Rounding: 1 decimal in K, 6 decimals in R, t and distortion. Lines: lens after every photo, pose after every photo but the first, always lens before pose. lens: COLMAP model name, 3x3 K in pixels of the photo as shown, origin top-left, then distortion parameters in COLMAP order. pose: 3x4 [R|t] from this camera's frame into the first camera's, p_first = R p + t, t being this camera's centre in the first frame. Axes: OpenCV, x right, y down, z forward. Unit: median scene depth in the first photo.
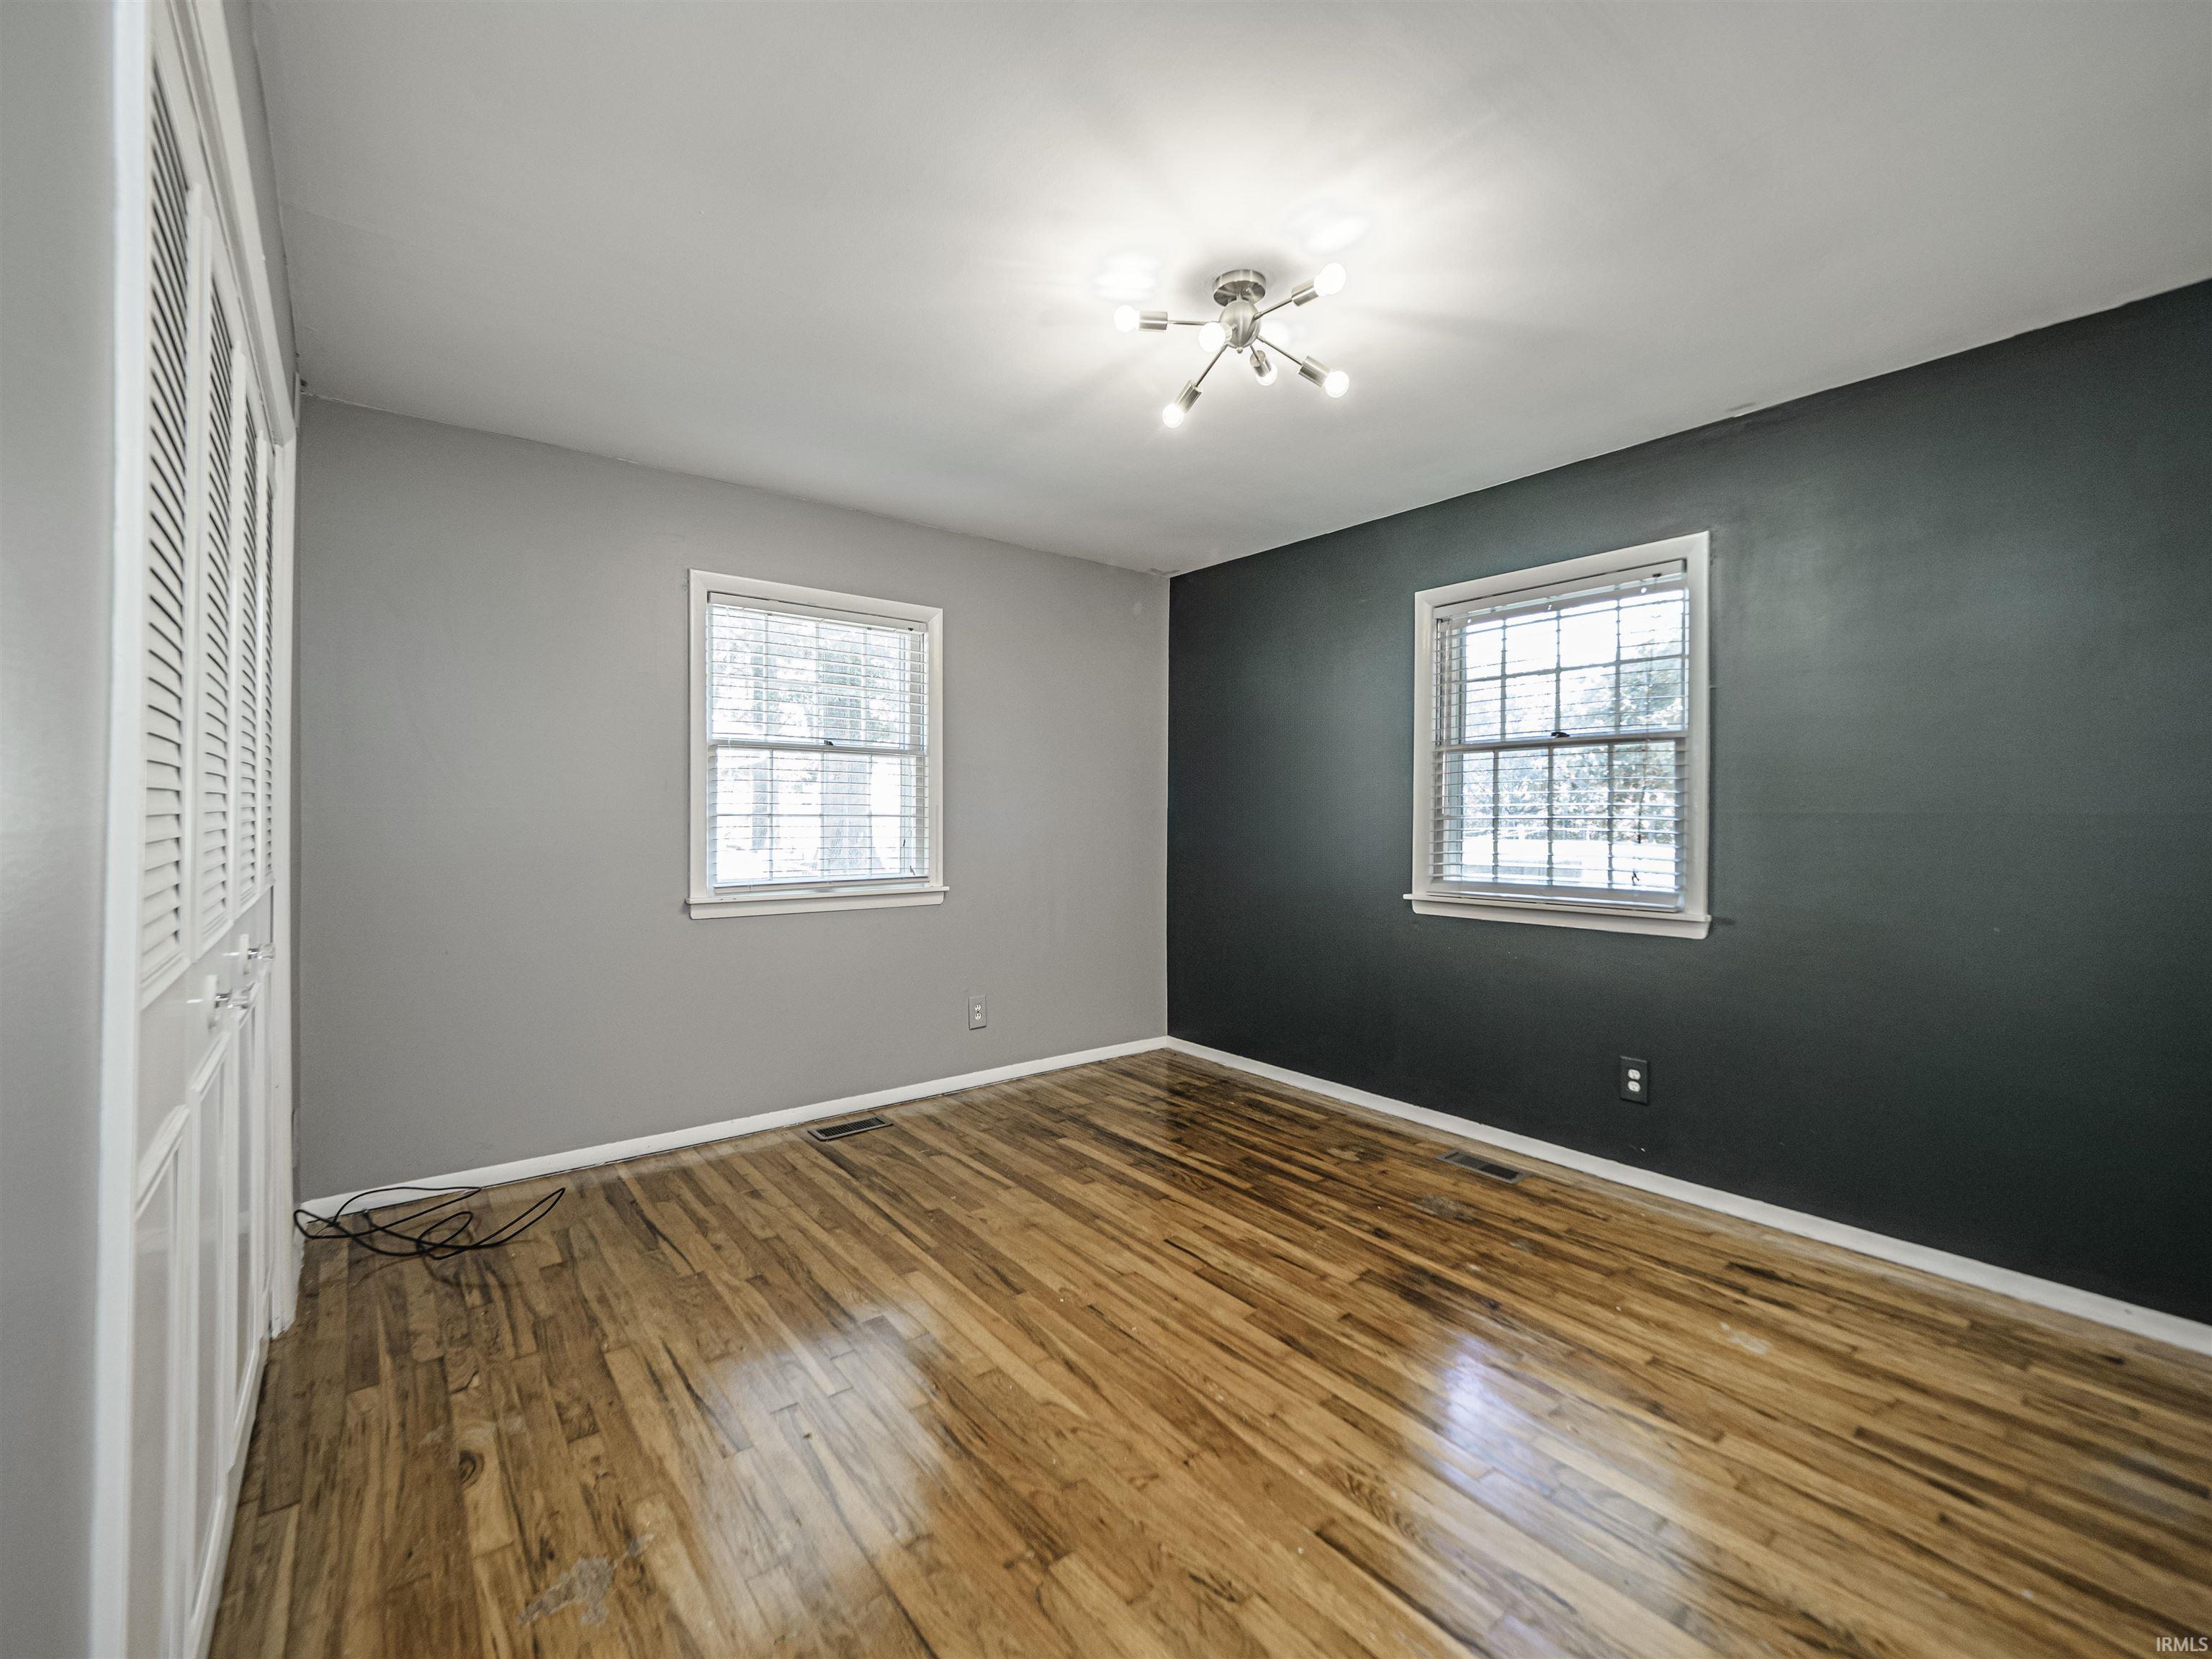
lens RADIAL K [[928.7, 0, 1103.2], [0, 928.7, 829.3], [0, 0, 1]] dist [-0.001592, -0.004311]
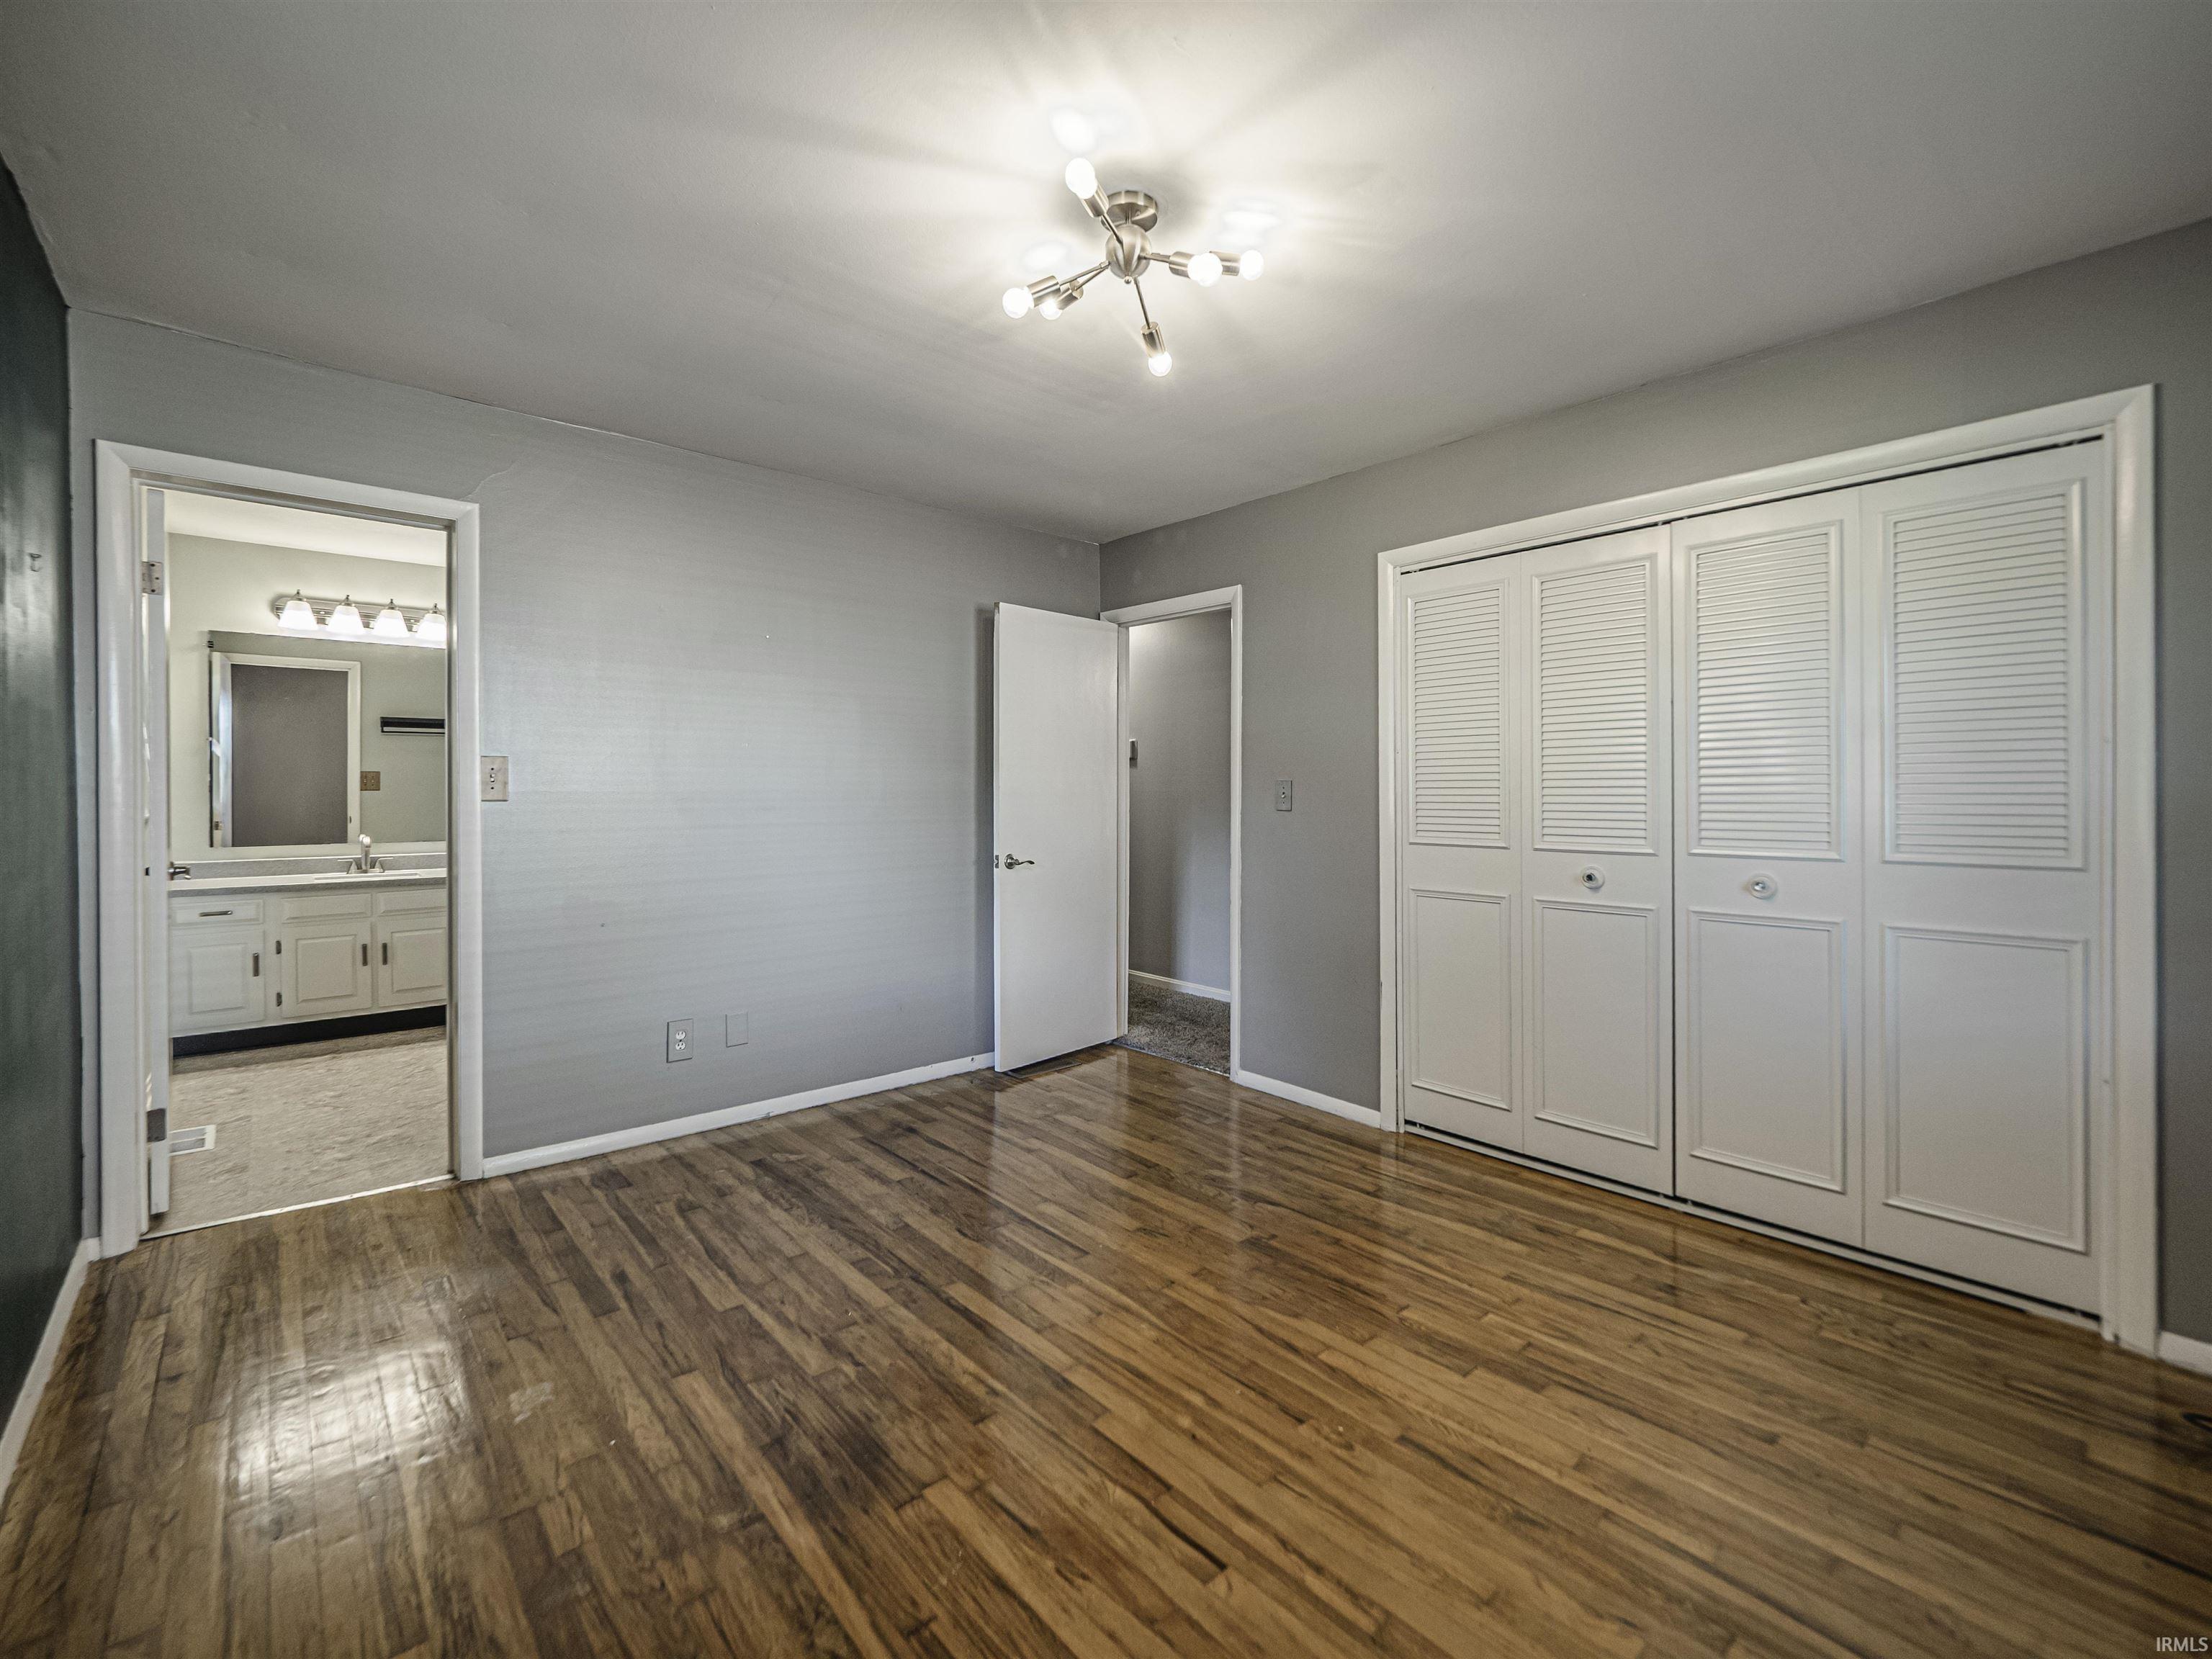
lens RADIAL K [[928.7, 0, 1103.2], [0, 928.7, 829.3], [0, 0, 1]] dist [-0.001592, -0.004311]
pose [[-0.999201, -0.005057, -0.039650, 0.203153], [-0.007330, 0.998324, 0.057398, -0.033847], [0.039293, 0.057642, -0.997564, 1.894586]]
